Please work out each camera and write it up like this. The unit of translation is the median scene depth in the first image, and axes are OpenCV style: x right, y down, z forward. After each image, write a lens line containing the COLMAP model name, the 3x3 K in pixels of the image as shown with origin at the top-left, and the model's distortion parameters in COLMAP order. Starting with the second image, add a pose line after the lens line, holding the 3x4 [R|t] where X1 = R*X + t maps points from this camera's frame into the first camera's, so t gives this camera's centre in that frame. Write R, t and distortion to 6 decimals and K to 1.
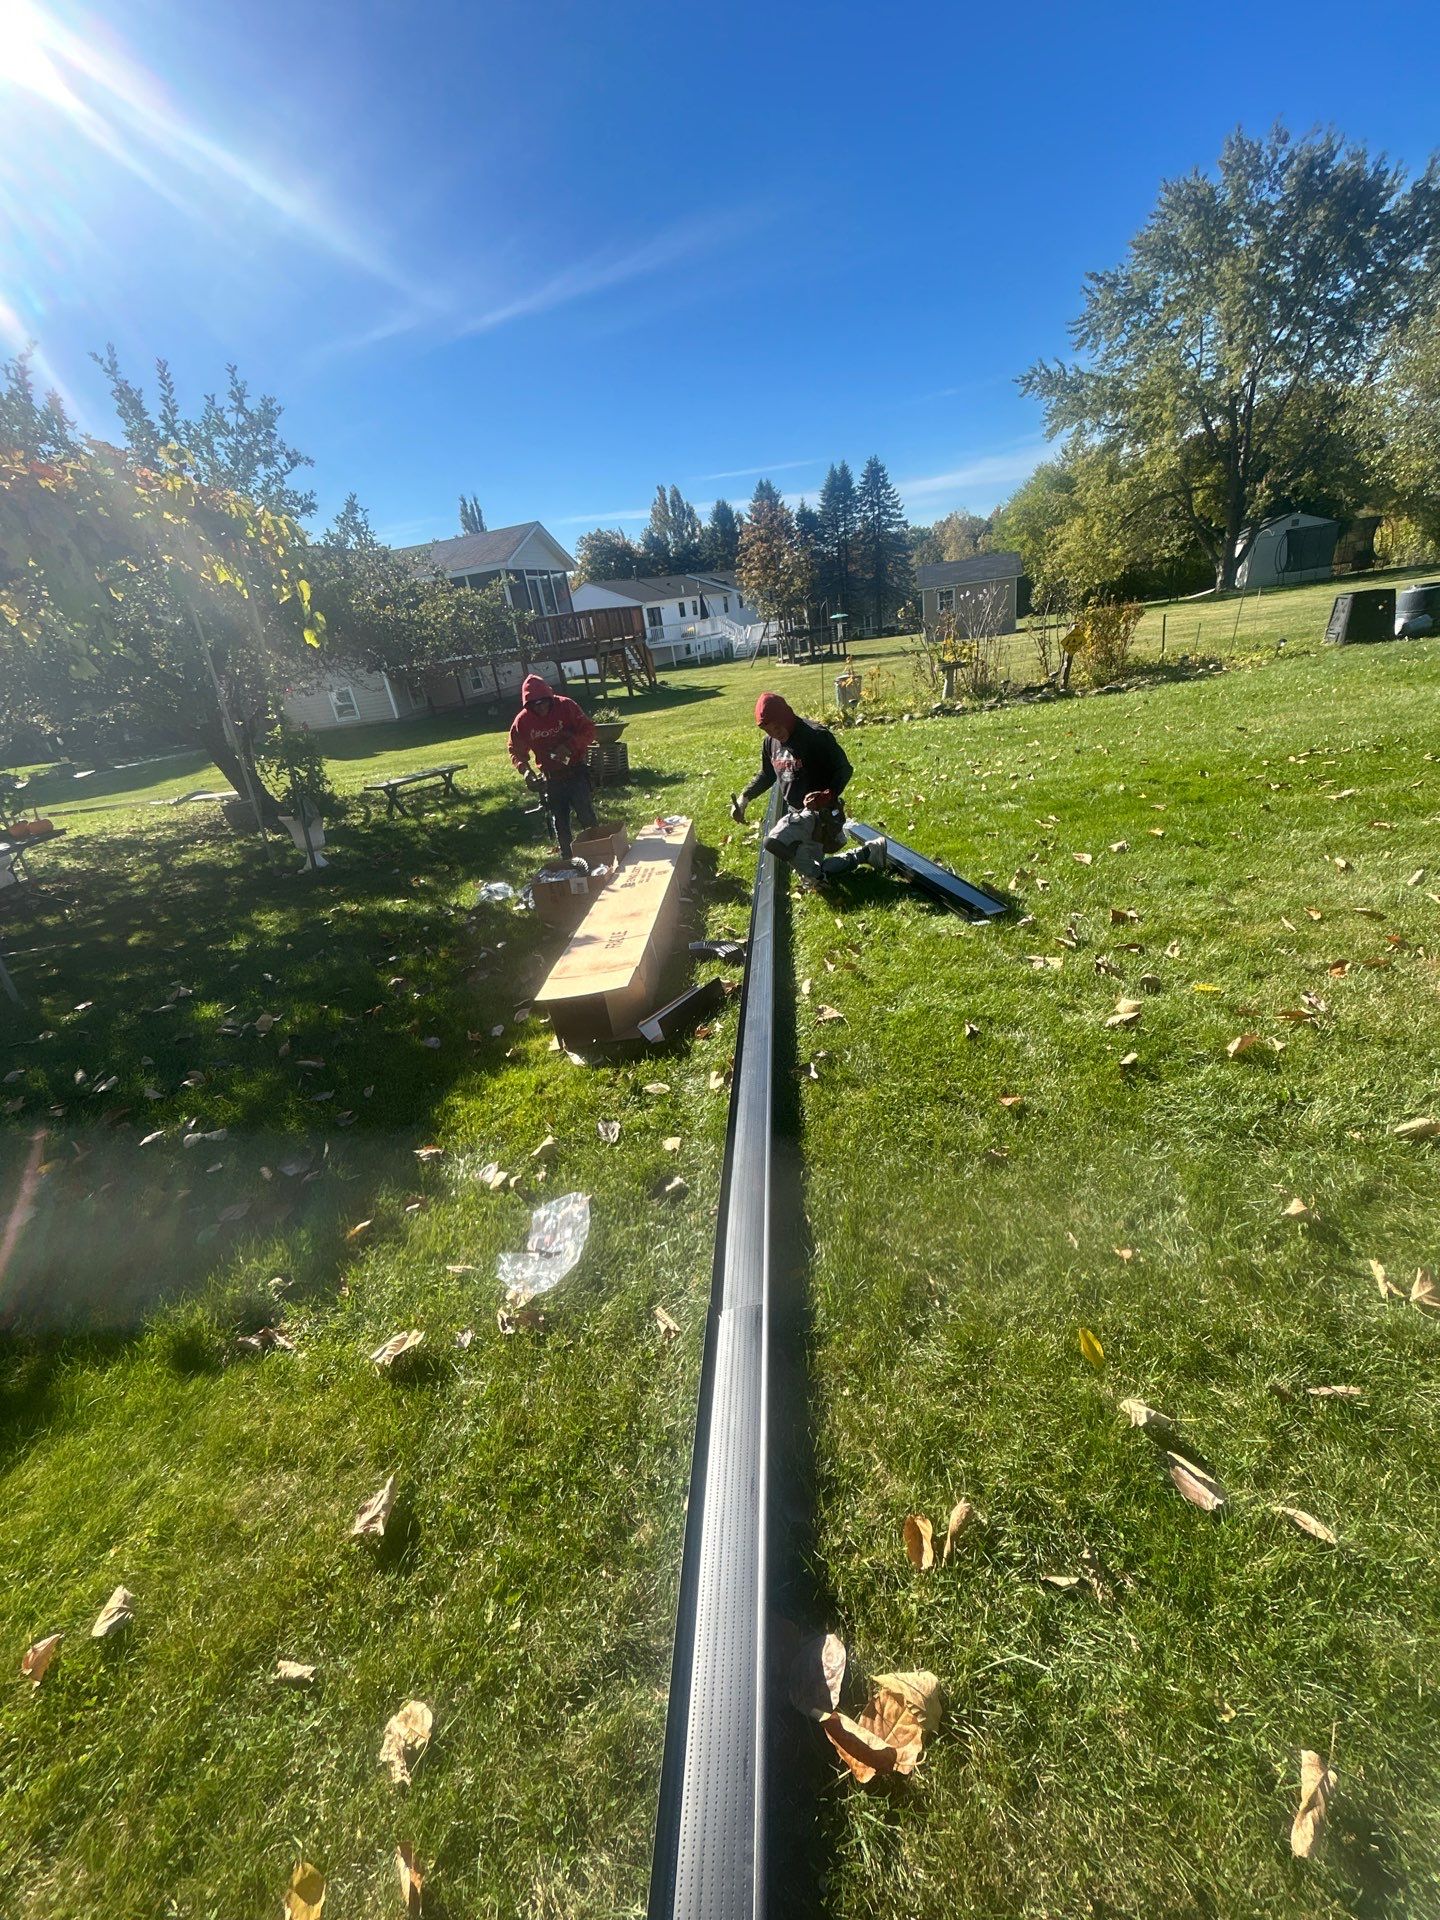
lens RADIAL K [[767.0, 0, 724.0], [0, 767.0, 954.6], [0, 0, 1]] dist [0.003563, -0.001728]
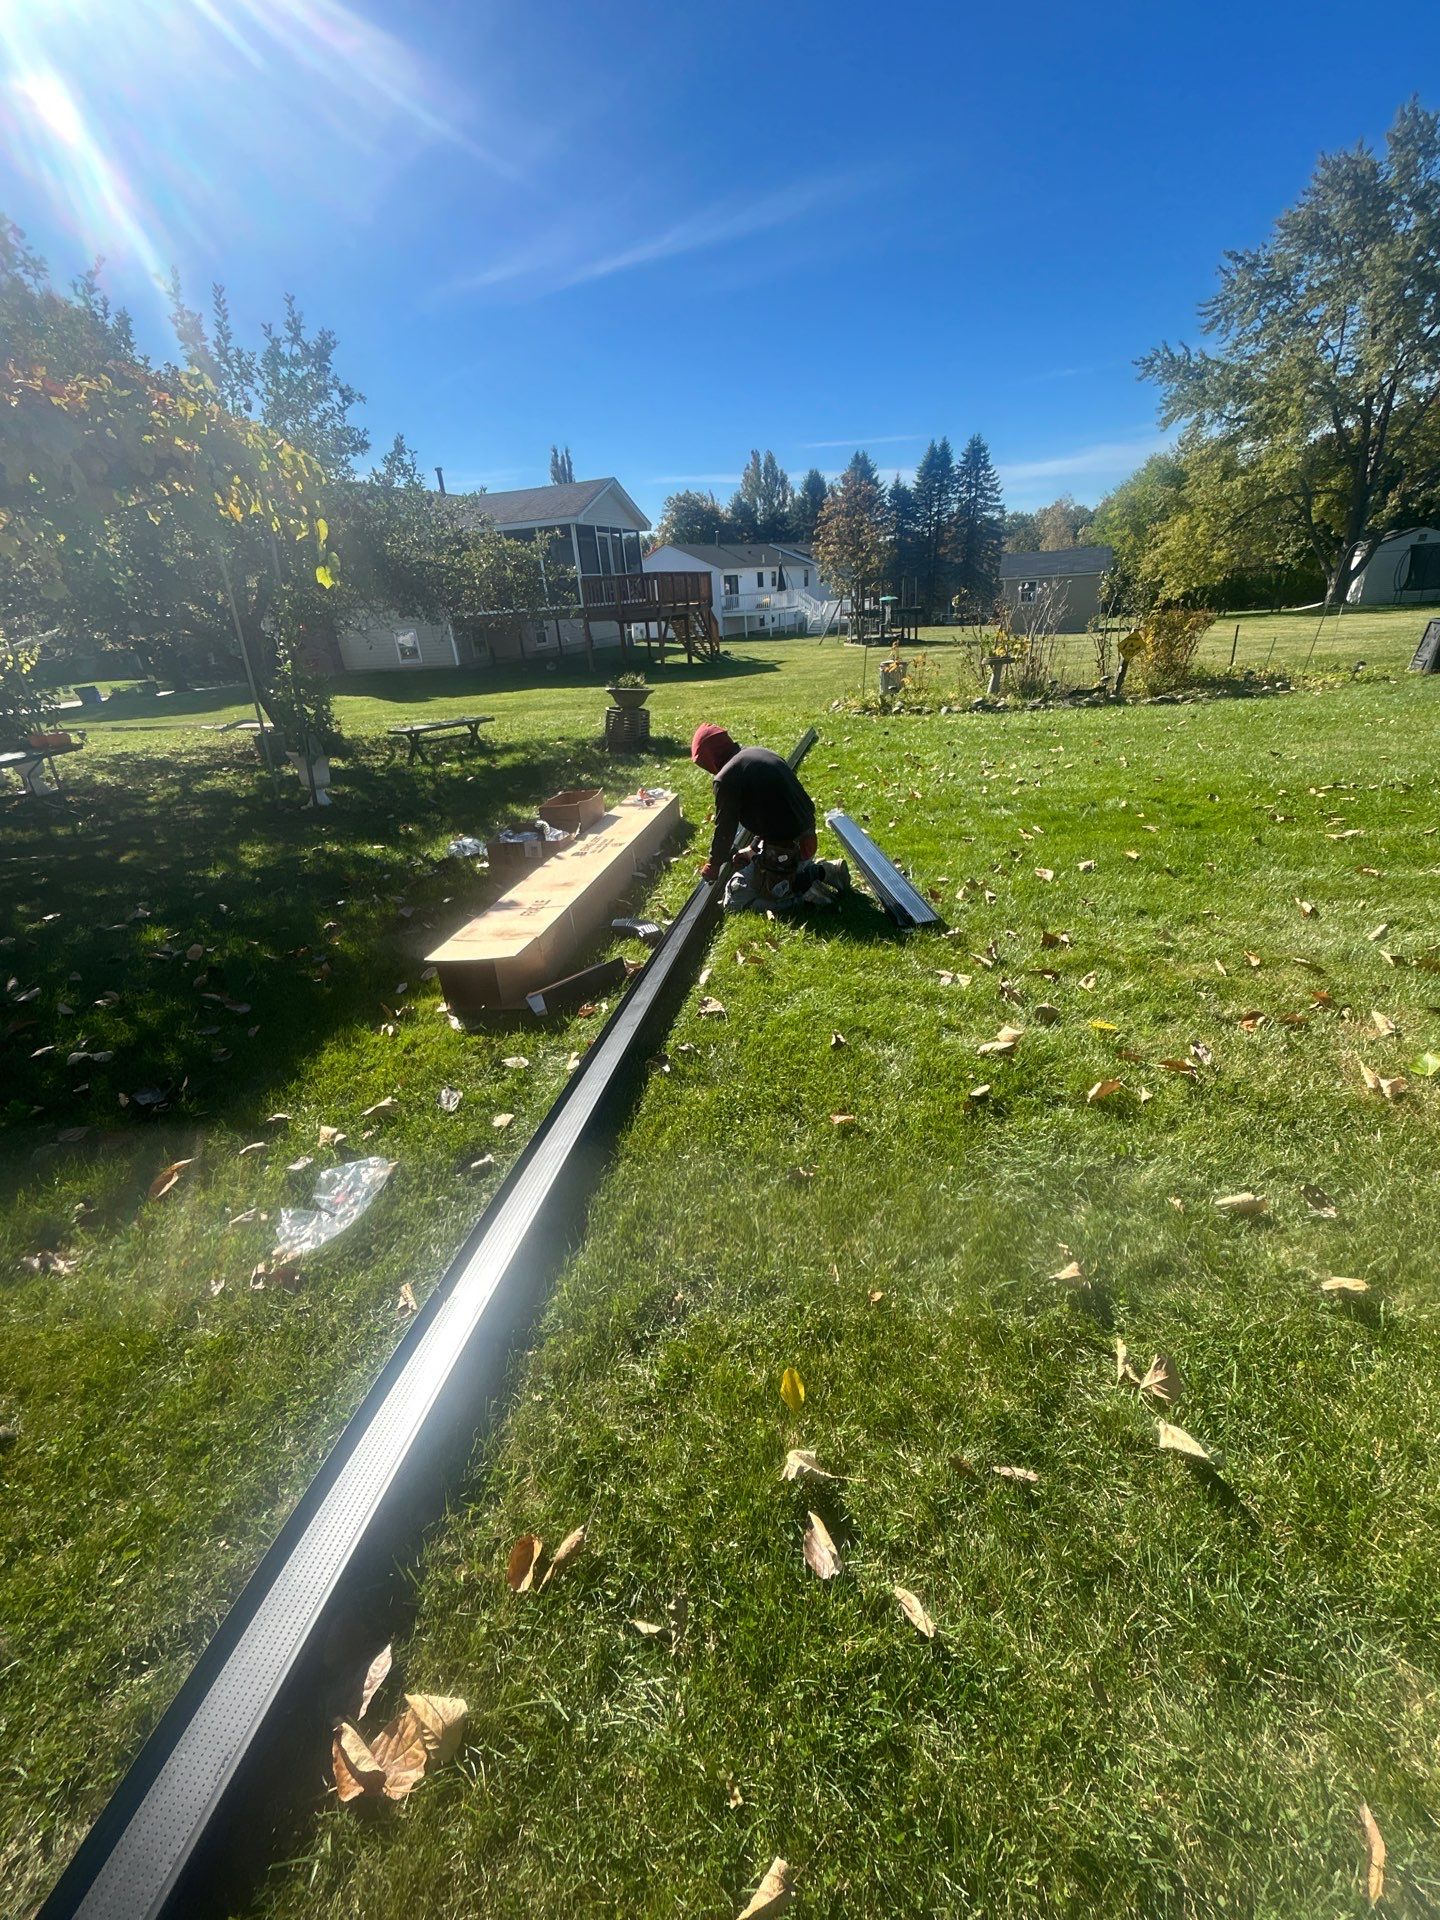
lens RADIAL K [[767.0, 0, 725.6], [0, 767.0, 955.3], [0, 0, 1]] dist [0.003563, -0.001728]
pose [[0.992228, 0.109393, -0.059308, 0.105592], [-0.107407, 0.993574, 0.035706, -0.012625], [0.062833, -0.029059, 0.997601, 0.016330]]
